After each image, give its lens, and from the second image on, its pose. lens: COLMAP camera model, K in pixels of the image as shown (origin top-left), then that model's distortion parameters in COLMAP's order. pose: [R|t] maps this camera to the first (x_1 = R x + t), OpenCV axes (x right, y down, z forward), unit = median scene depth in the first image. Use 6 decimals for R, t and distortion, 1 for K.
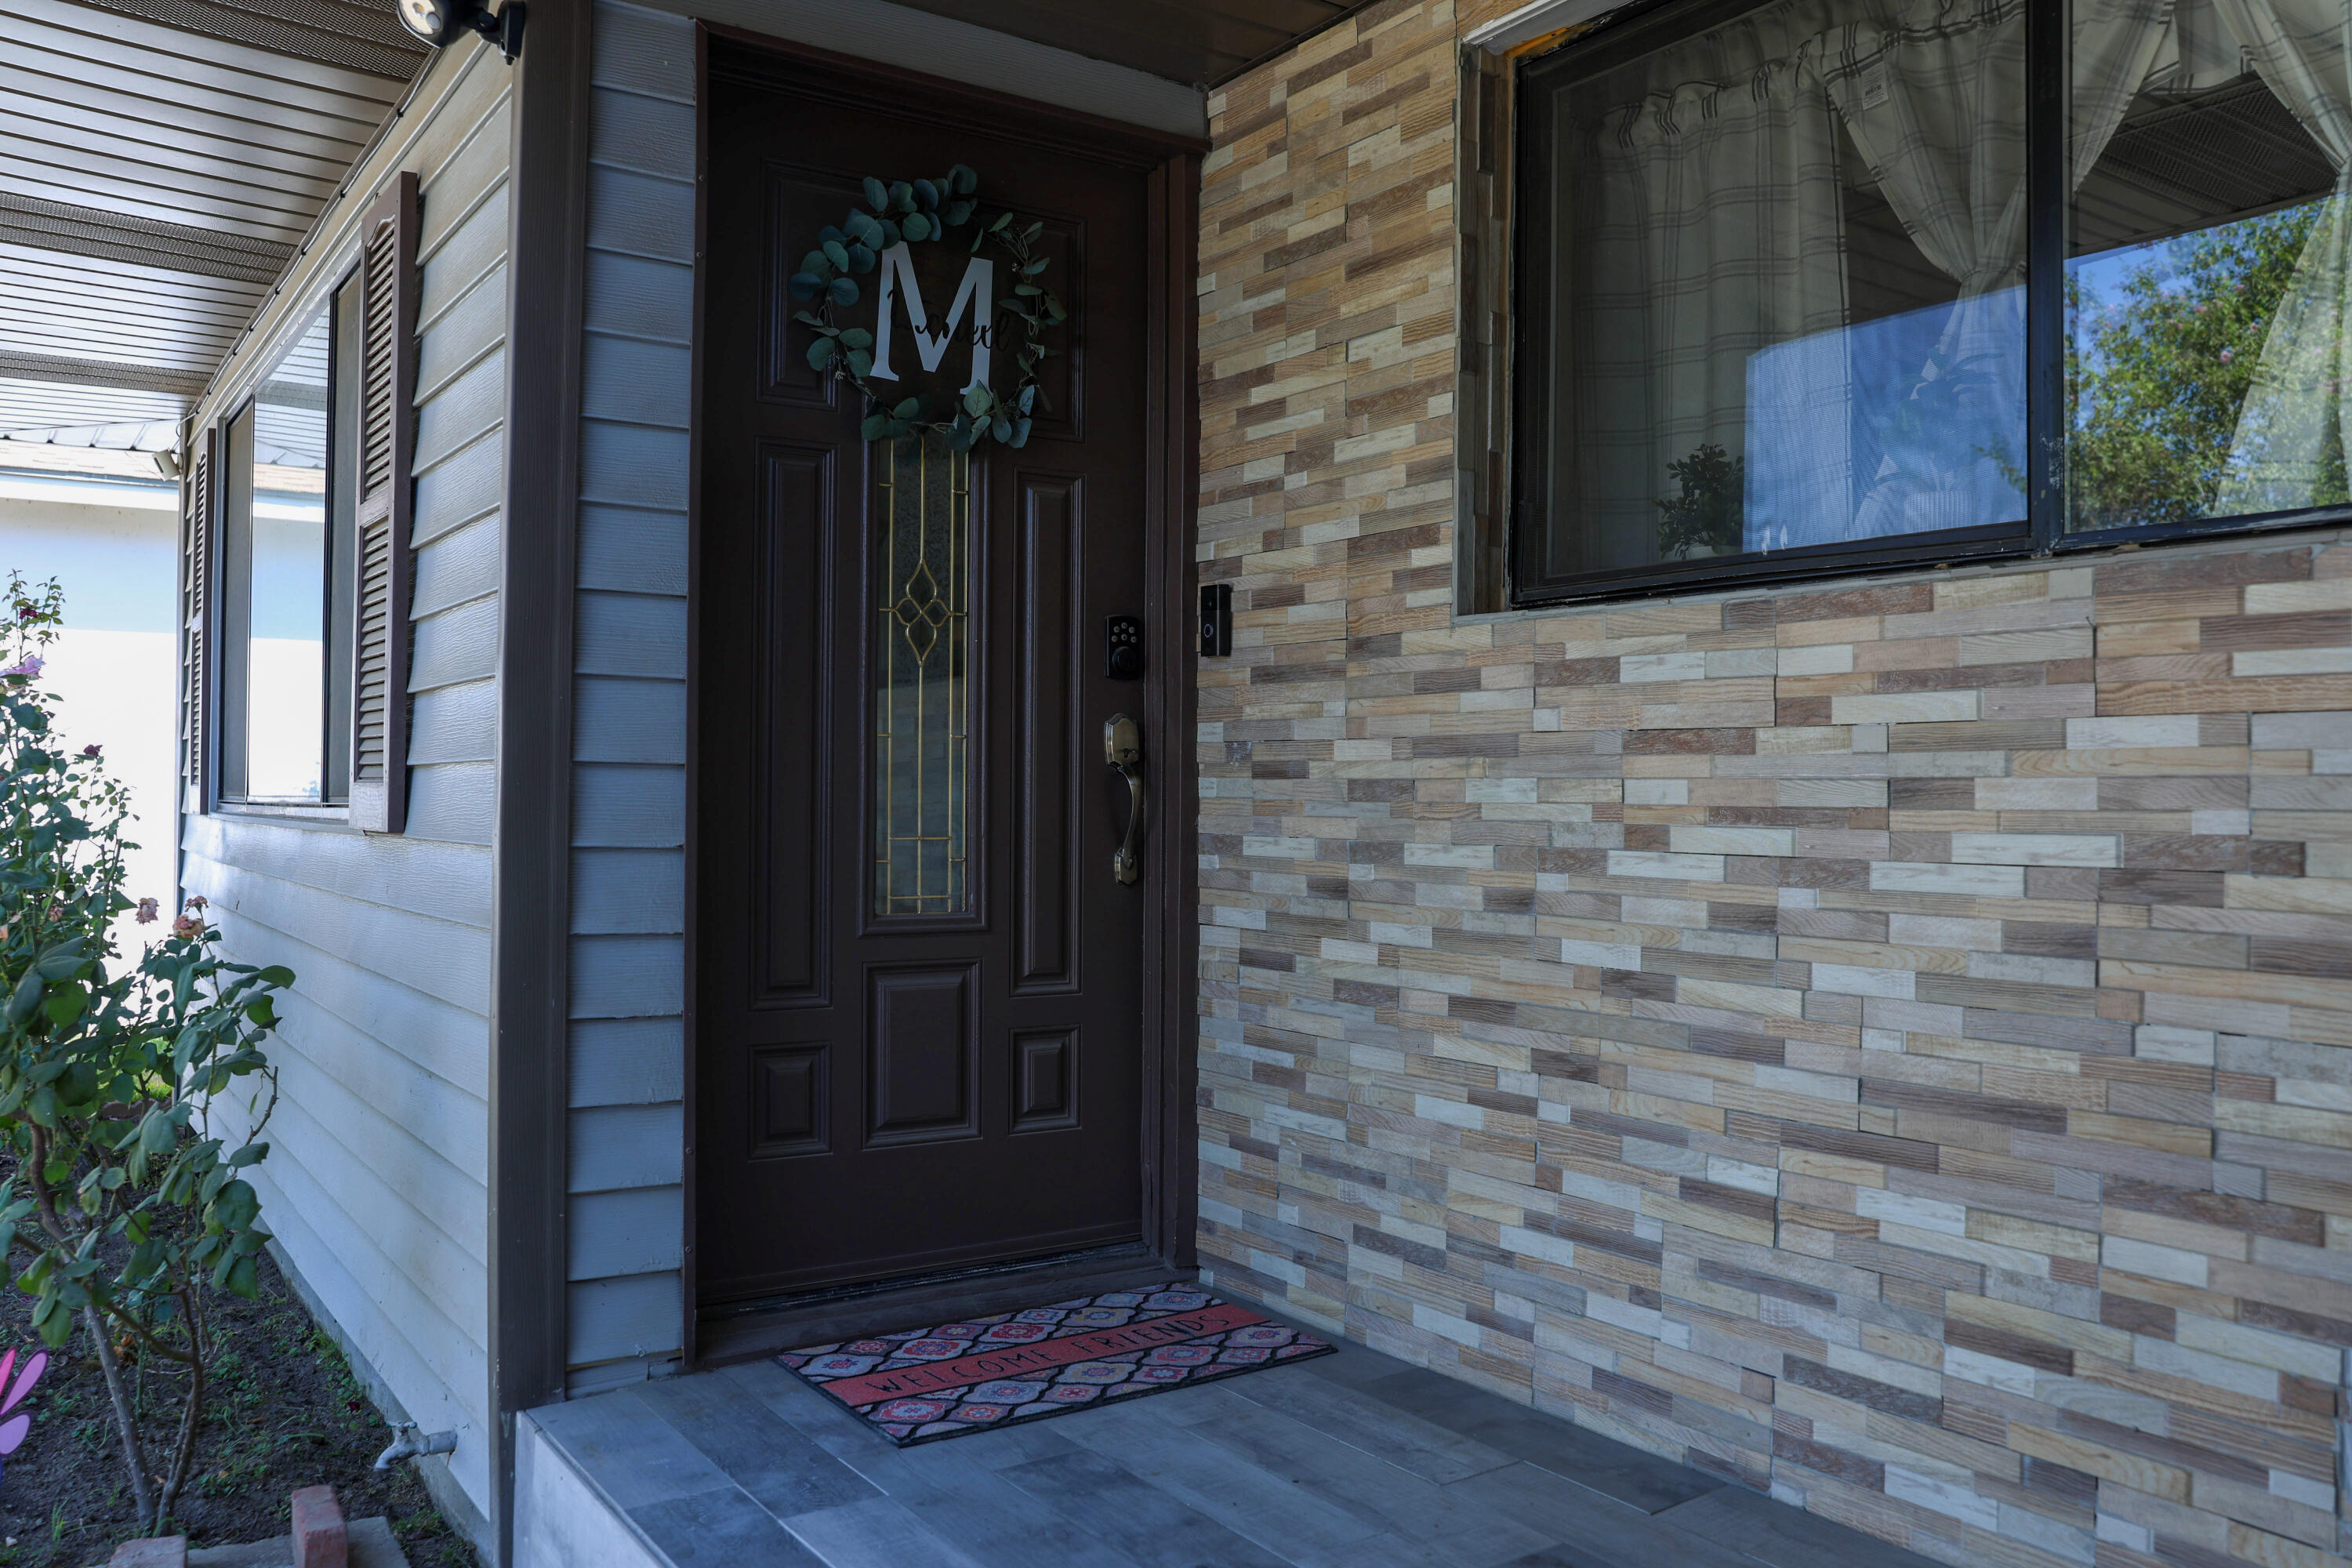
lens RADIAL K [[1875.1, 0, 1177.4], [0, 1875.1, 774.4], [0, 0, 1]] dist [-0.082713, 0.061250]
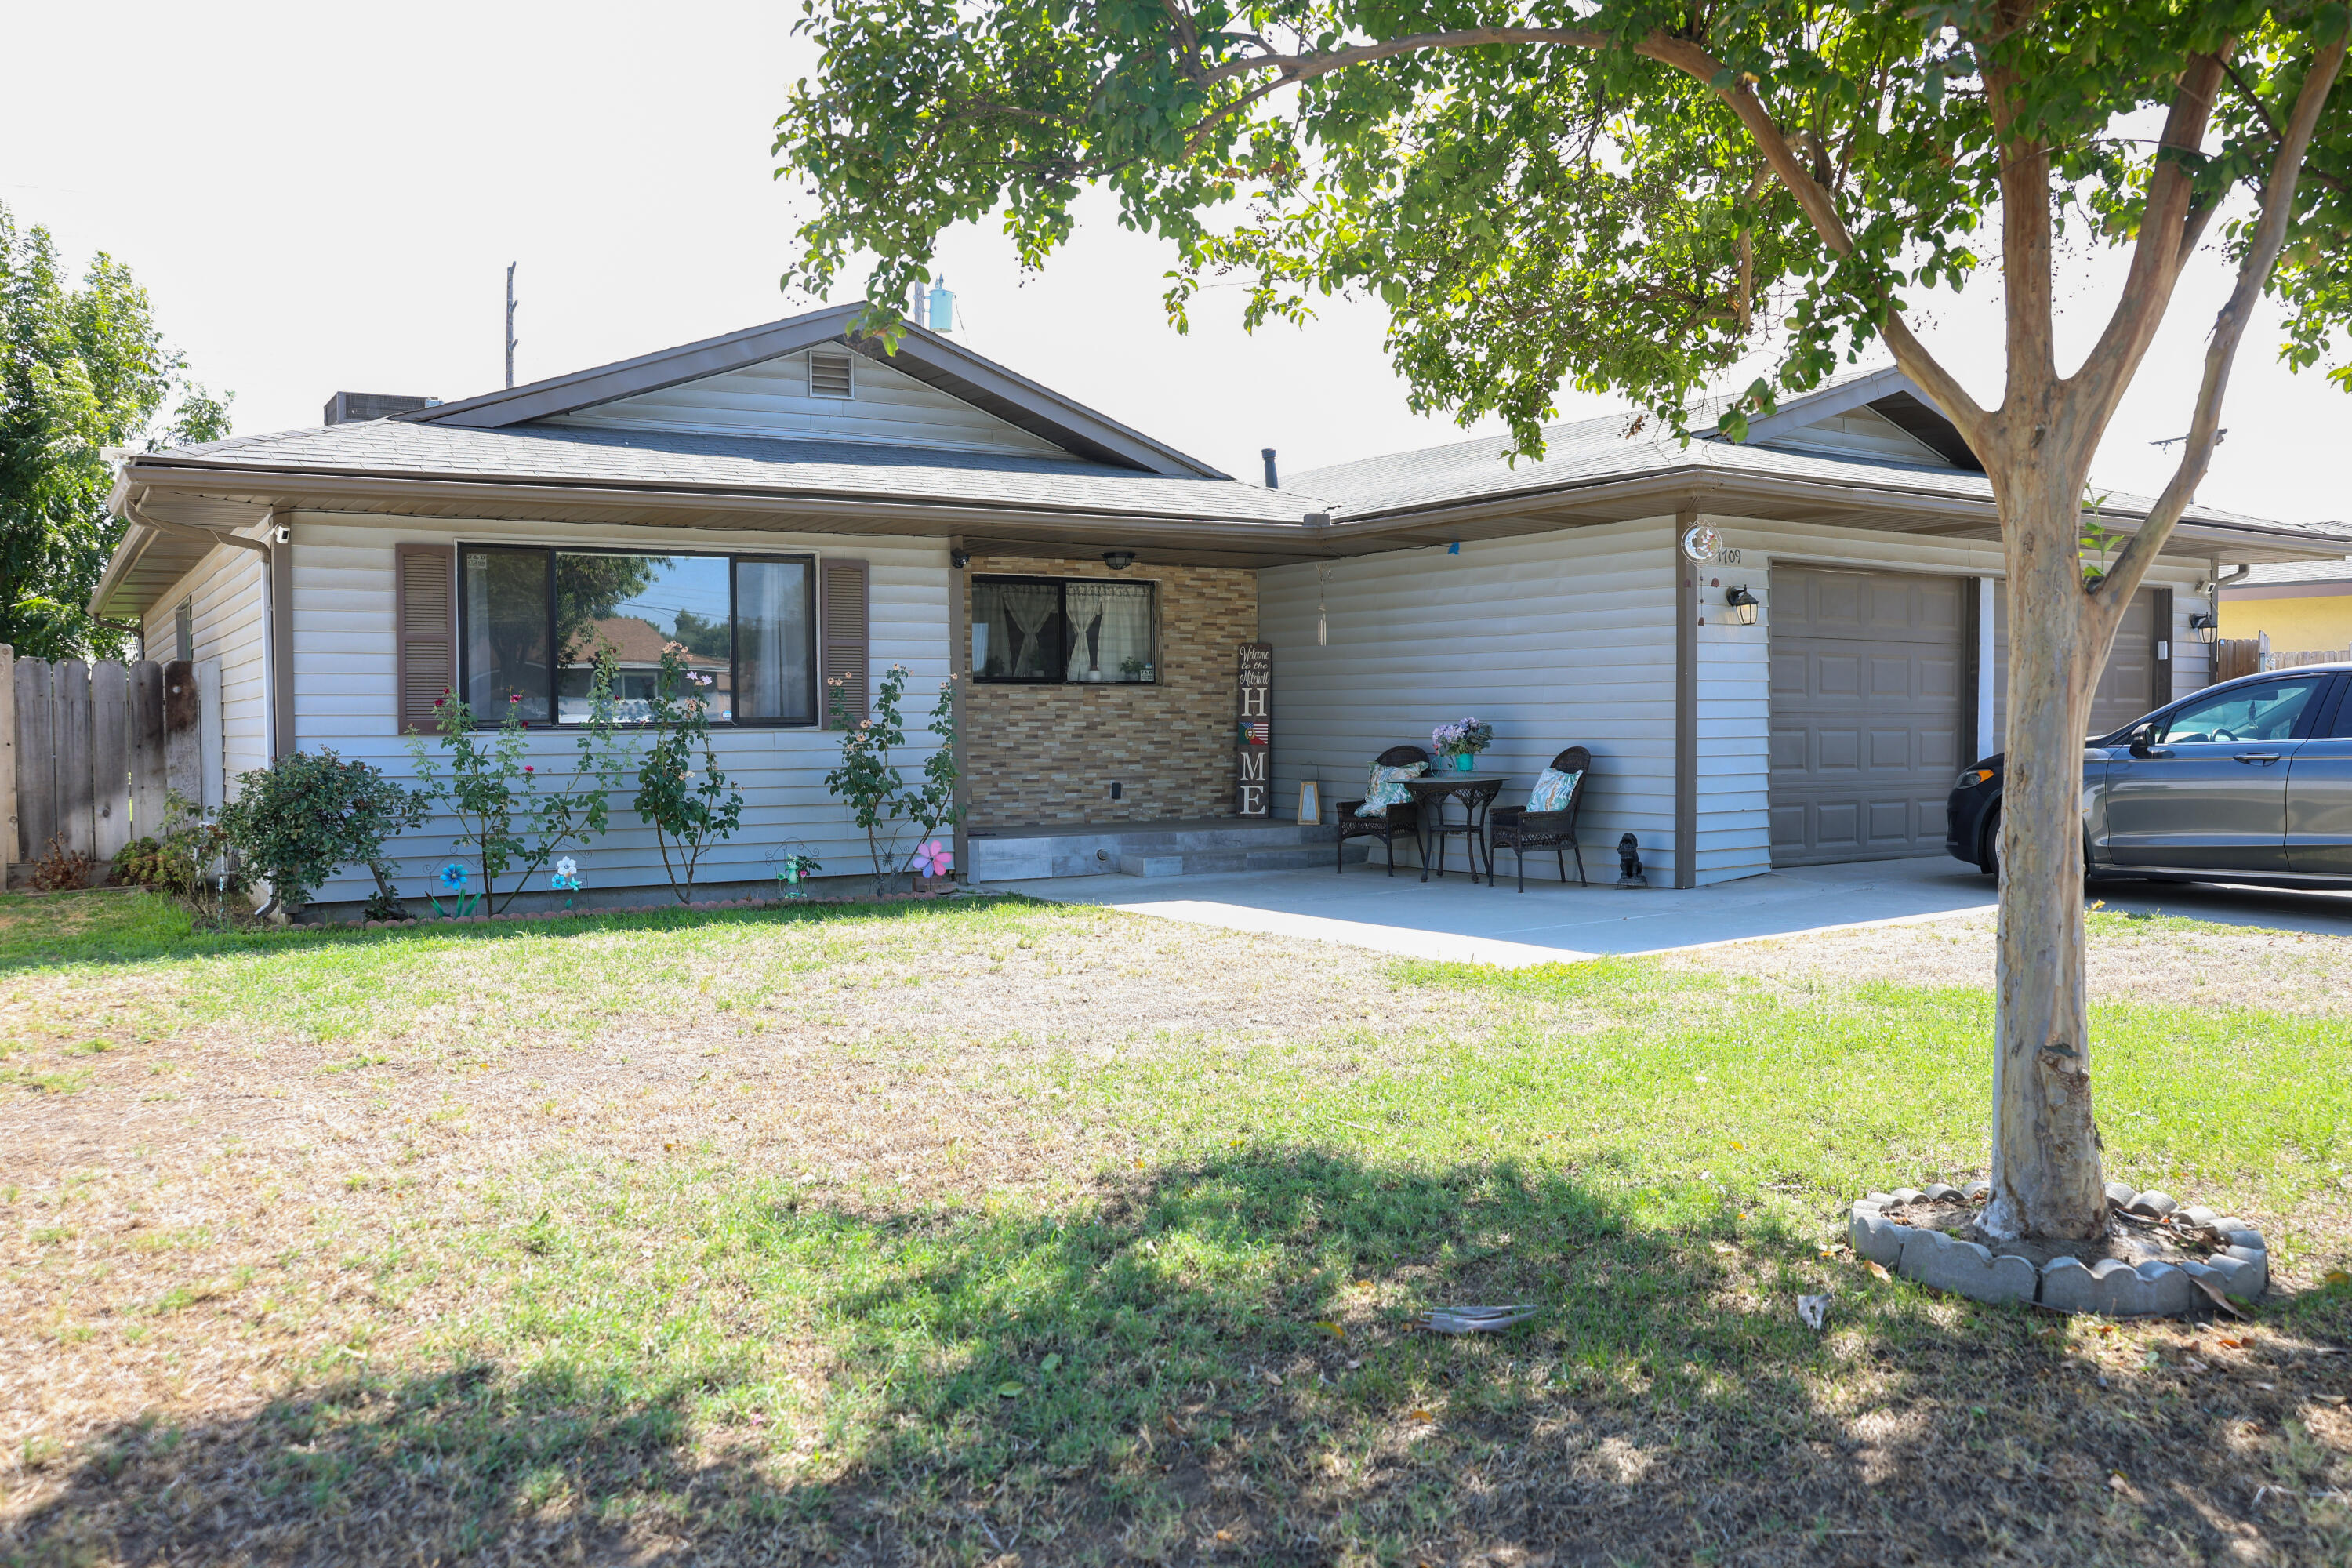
lens RADIAL K [[1875.1, 0, 1180.6], [0, 1875.1, 787.4], [0, 0, 1]] dist [-0.082713, 0.061250]
pose [[0.034693, -0.043540, 0.998449, -5.454974], [-0.004711, 0.999032, 0.043729, -0.027414], [-0.999387, -0.006221, 0.034455, 0.240617]]
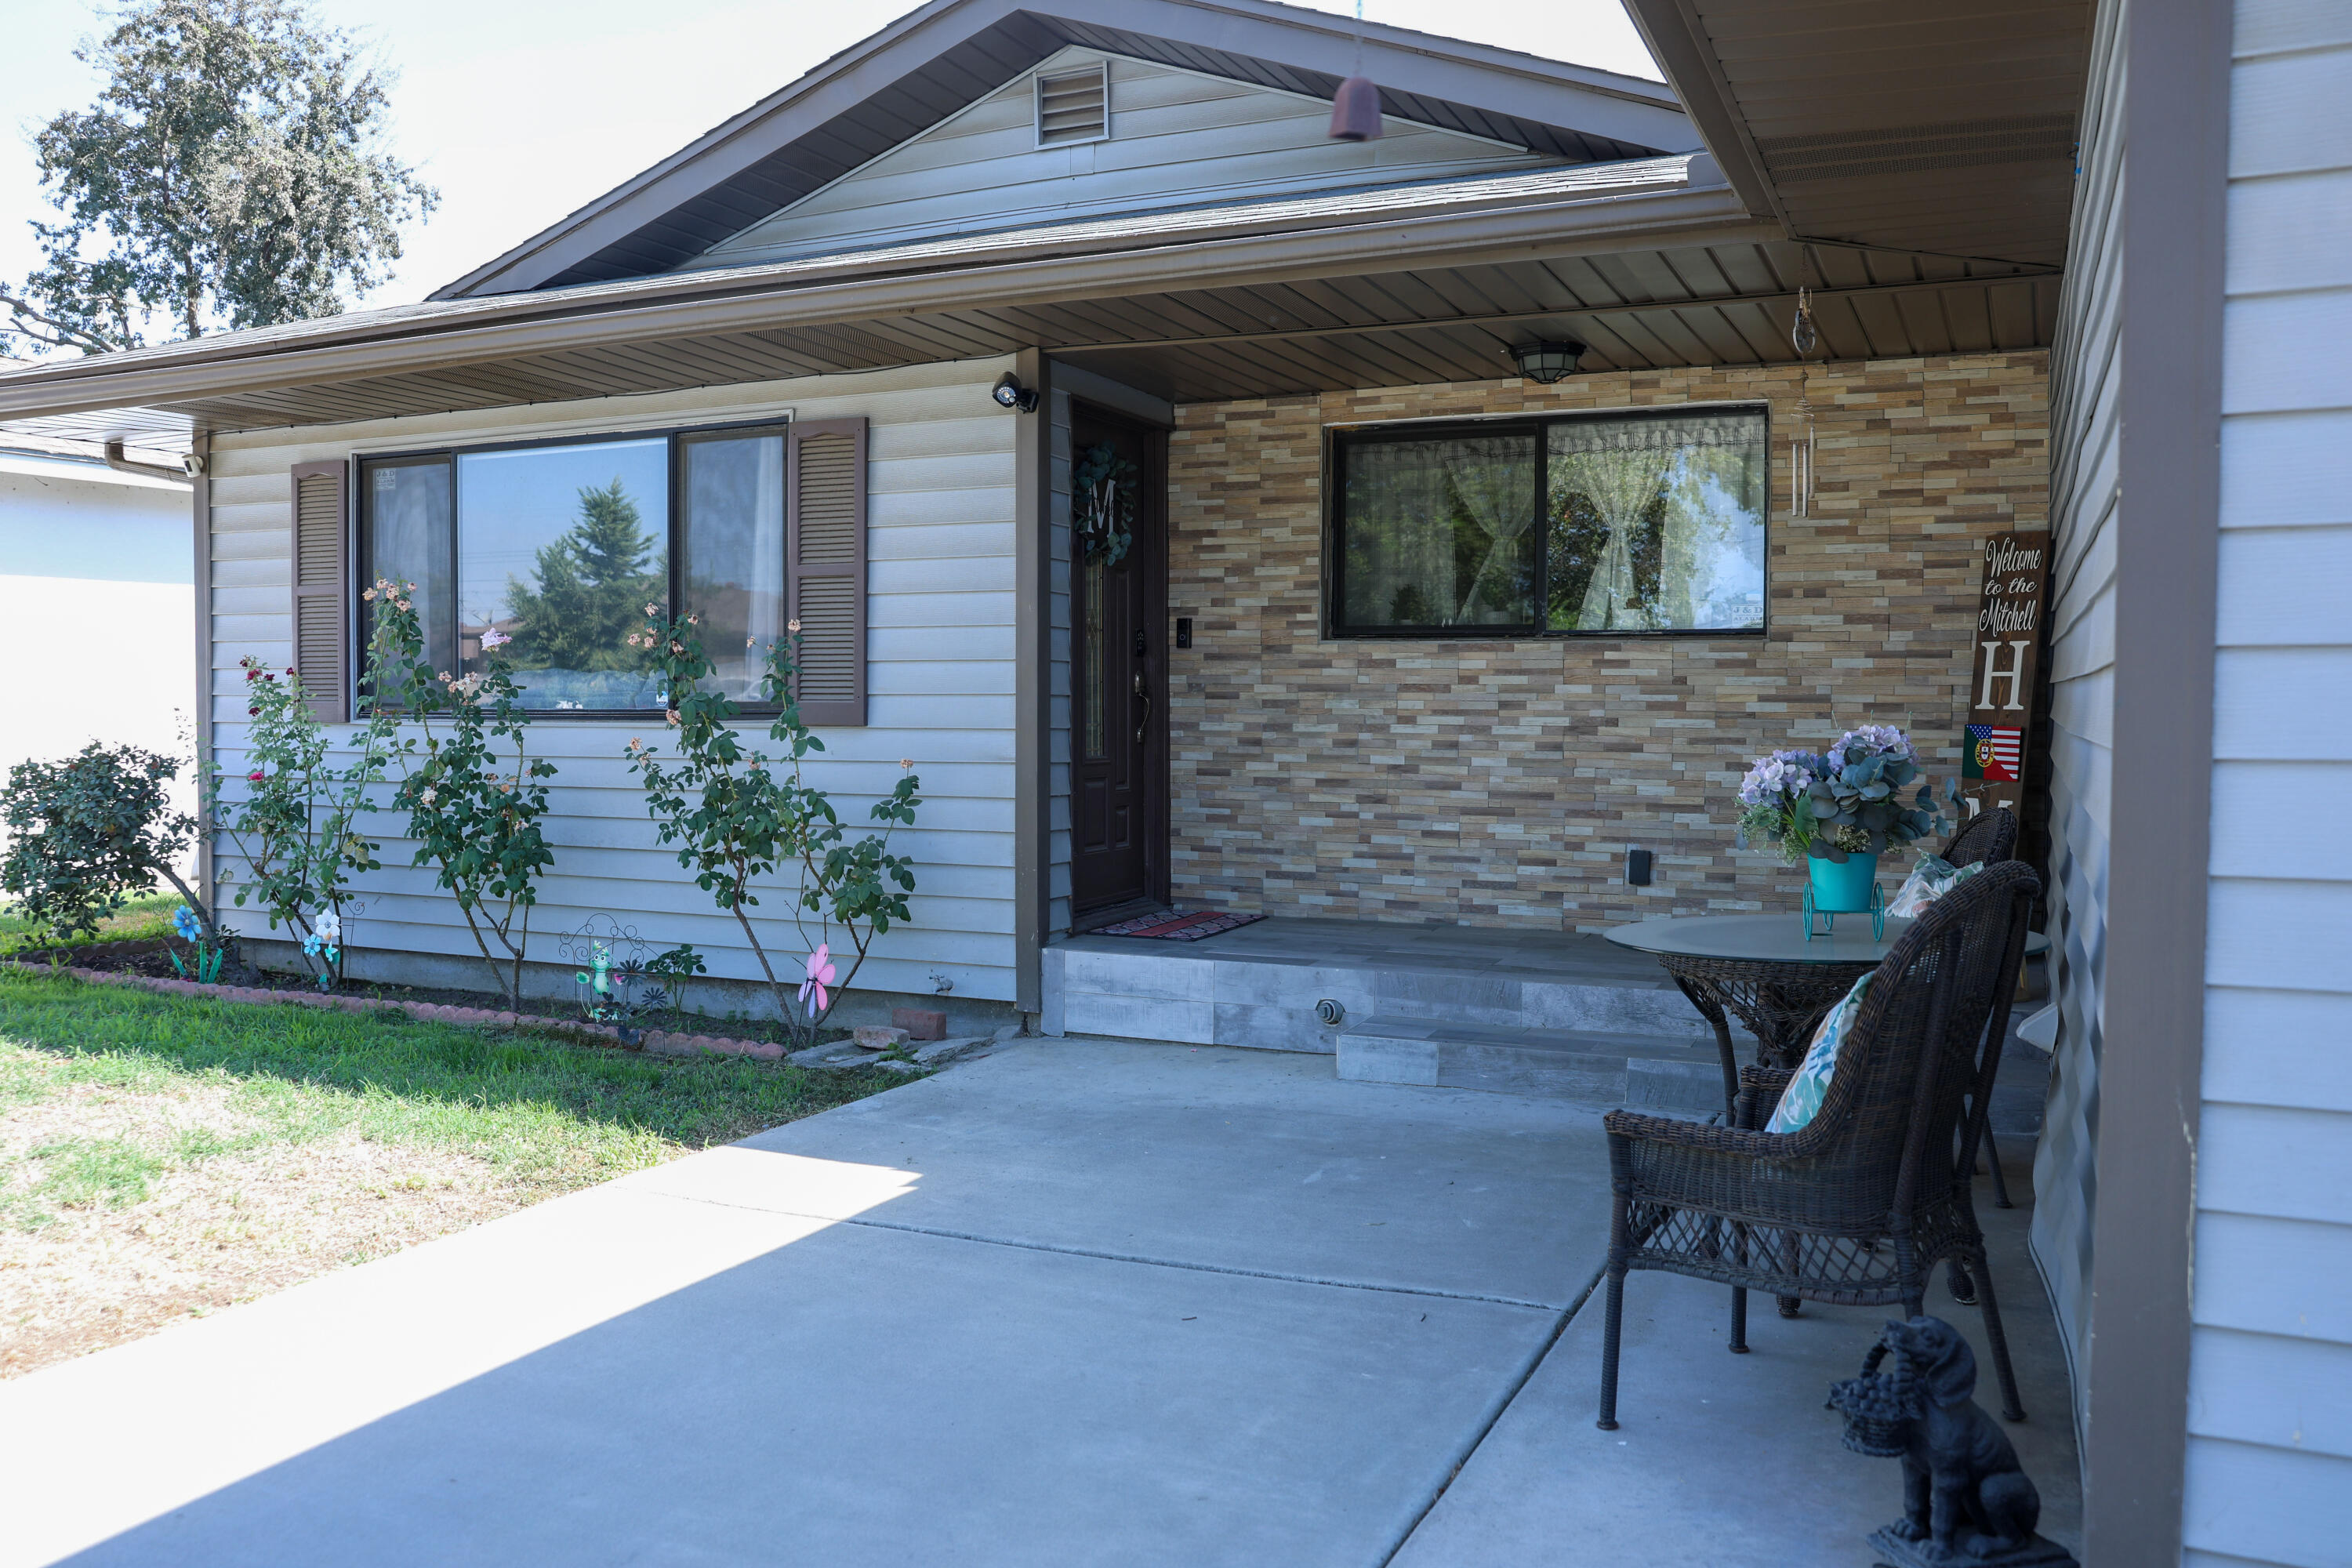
lens RADIAL K [[1875.1, 0, 1166.8], [0, 1875.1, 775.9], [0, 0, 1]] dist [-0.082713, 0.061250]
pose [[0.855243, -0.026304, 0.517559, -1.556718], [-0.002197, 0.998518, 0.054380, -0.037205], [-0.518222, -0.047645, 0.853918, -1.308127]]
